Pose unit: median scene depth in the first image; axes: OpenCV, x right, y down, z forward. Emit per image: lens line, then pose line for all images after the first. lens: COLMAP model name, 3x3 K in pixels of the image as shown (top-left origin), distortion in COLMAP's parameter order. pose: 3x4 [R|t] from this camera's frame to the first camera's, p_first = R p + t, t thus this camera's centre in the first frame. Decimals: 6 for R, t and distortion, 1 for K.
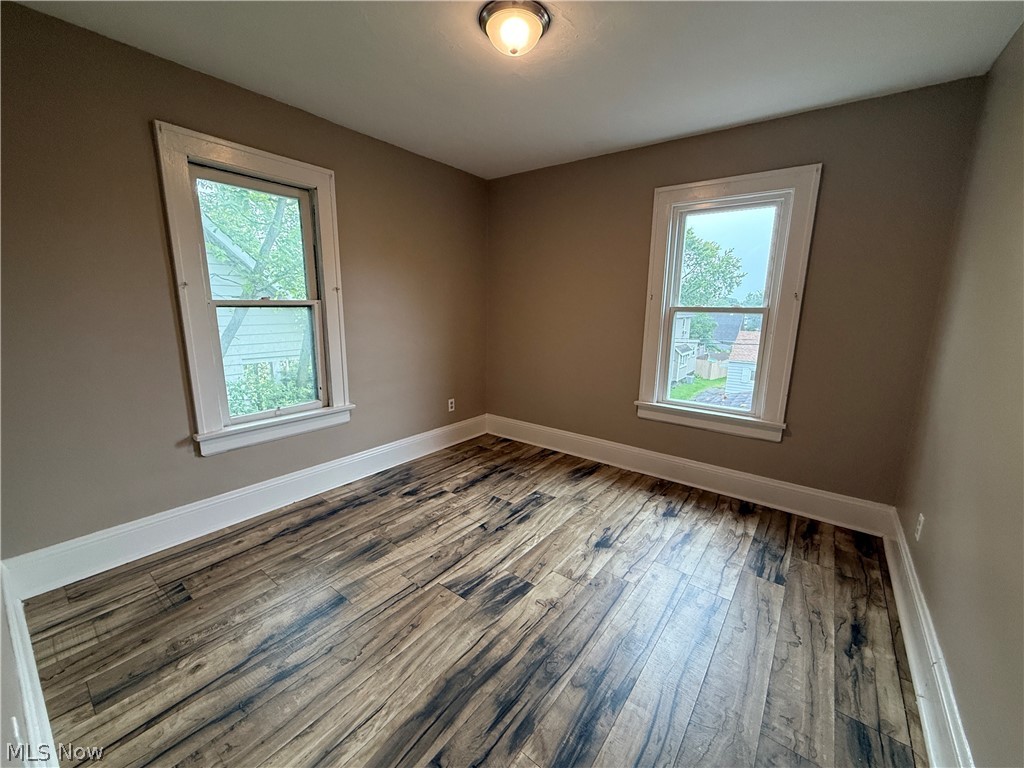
lens RADIAL K [[408.3, 0, 508.7], [0, 408.3, 385.2], [0, 0, 1]] dist [-0.001990, 0.000338]
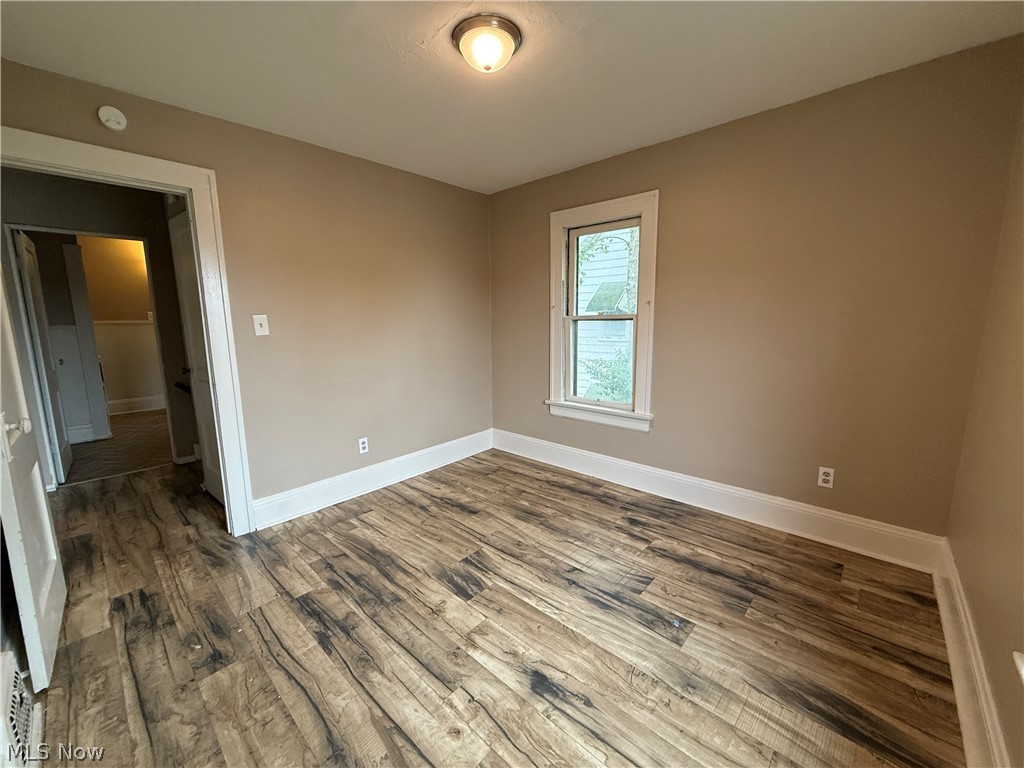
lens RADIAL K [[408.3, 0, 508.7], [0, 408.3, 385.2], [0, 0, 1]] dist [-0.001990, 0.000338]
pose [[-0.089226, 0.144004, -0.985546, 0.793130], [-0.185516, 0.969775, 0.158495, -0.153277], [0.978582, 0.196976, -0.059814, 0.891951]]
